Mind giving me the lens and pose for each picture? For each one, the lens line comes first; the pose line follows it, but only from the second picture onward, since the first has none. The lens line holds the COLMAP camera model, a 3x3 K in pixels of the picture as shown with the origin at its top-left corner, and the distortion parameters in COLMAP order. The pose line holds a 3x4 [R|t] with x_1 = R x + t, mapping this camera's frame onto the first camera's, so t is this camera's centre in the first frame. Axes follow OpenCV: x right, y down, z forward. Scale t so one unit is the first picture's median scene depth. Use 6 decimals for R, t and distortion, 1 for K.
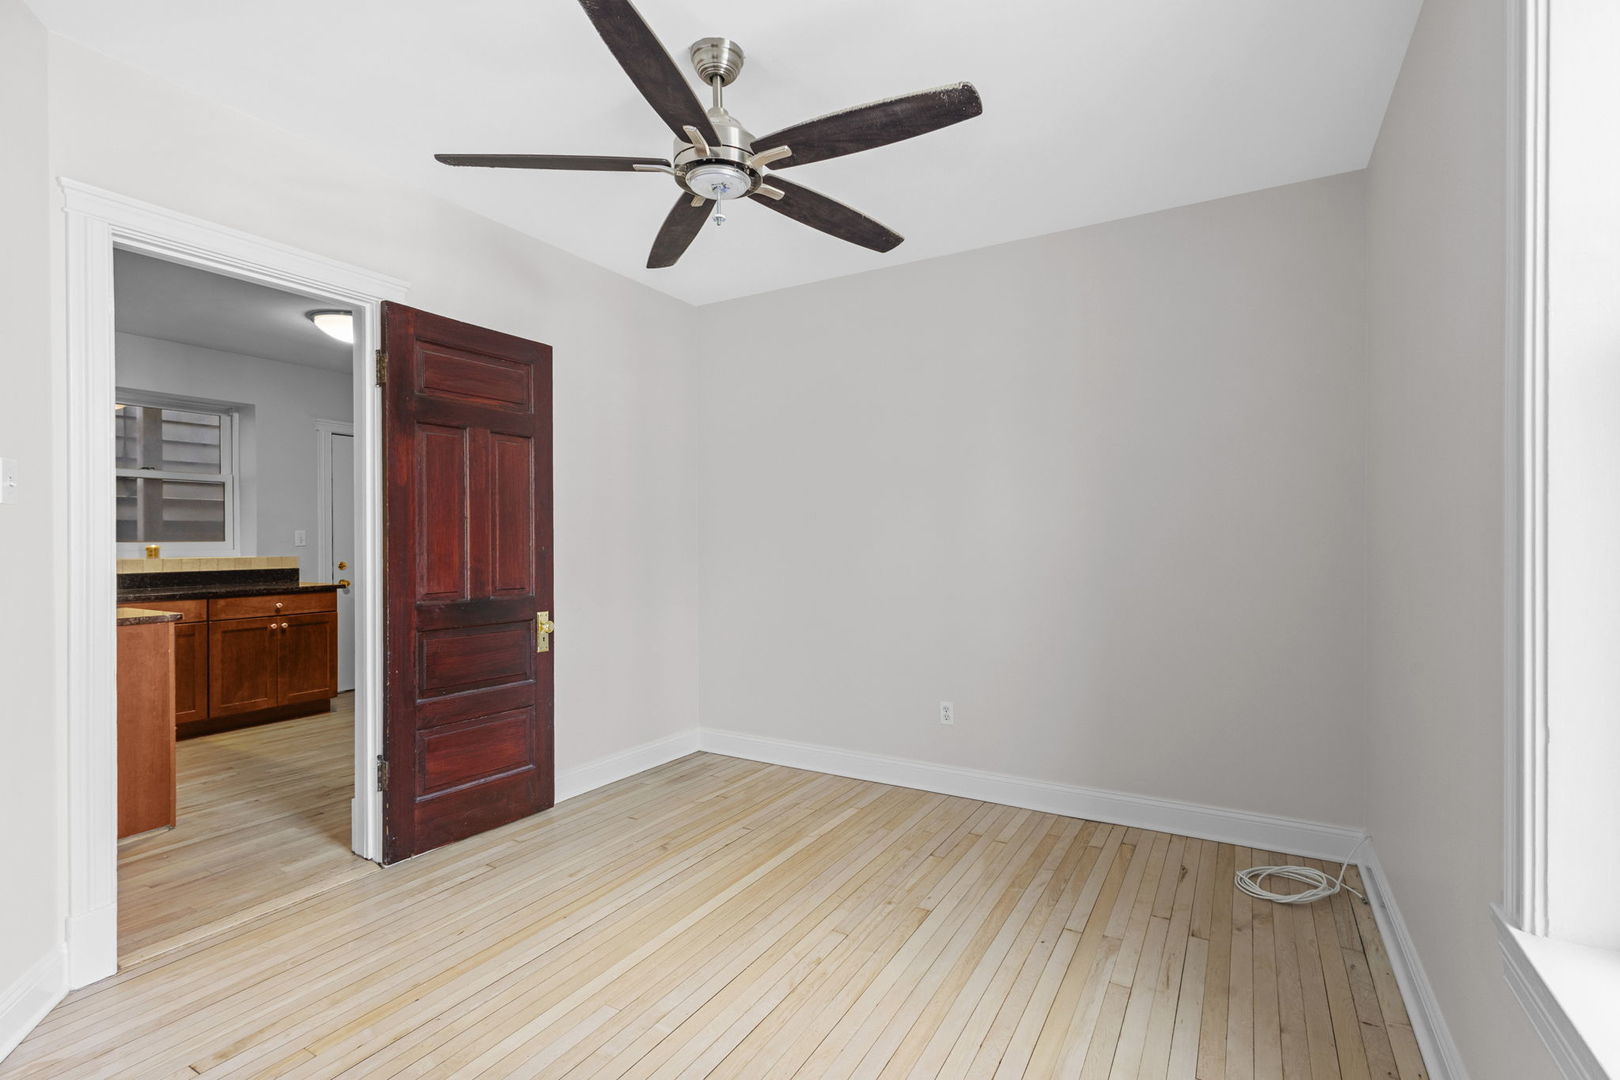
lens RADIAL K [[754.0, 0, 797.9], [0, 754.0, 535.4], [0, 0, 1]] dist [0.007772, -0.001087]
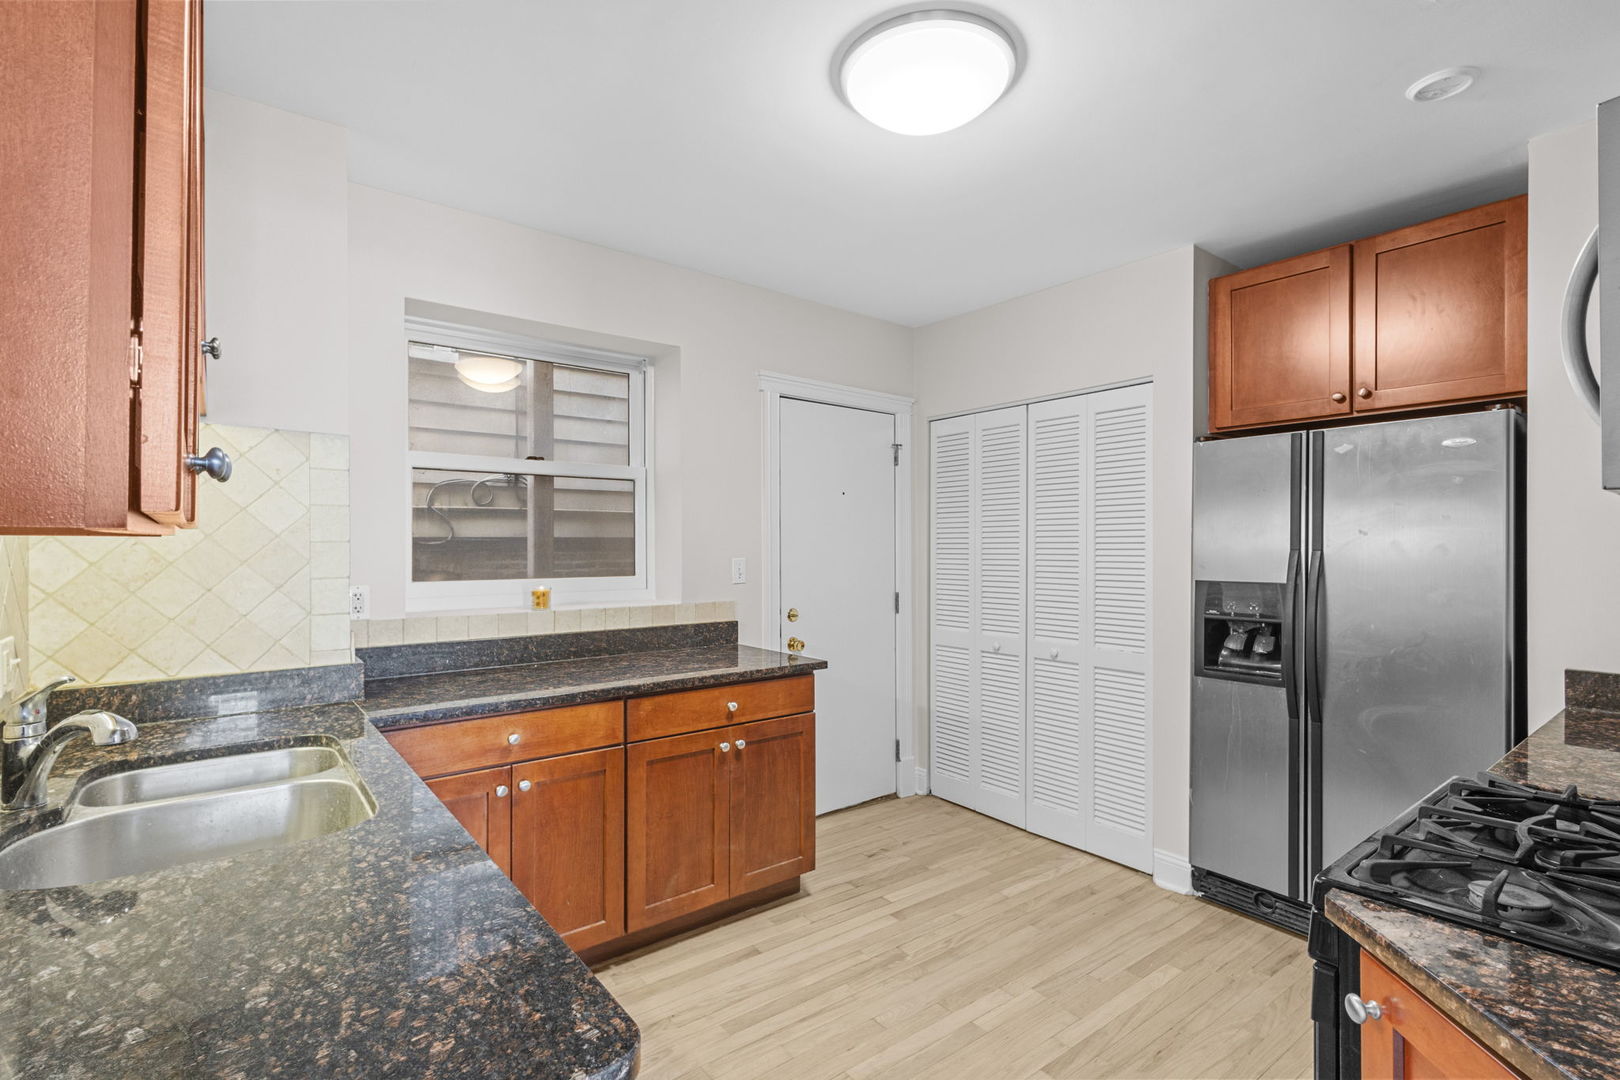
lens RADIAL K [[754.0, 0, 797.9], [0, 754.0, 535.4], [0, 0, 1]] dist [0.007772, -0.001087]
pose [[0.927664, -0.004407, -0.373389, -0.467763], [0.000764, 0.999951, -0.009905, -0.021515], [0.373414, 0.008903, 0.927622, 0.554742]]
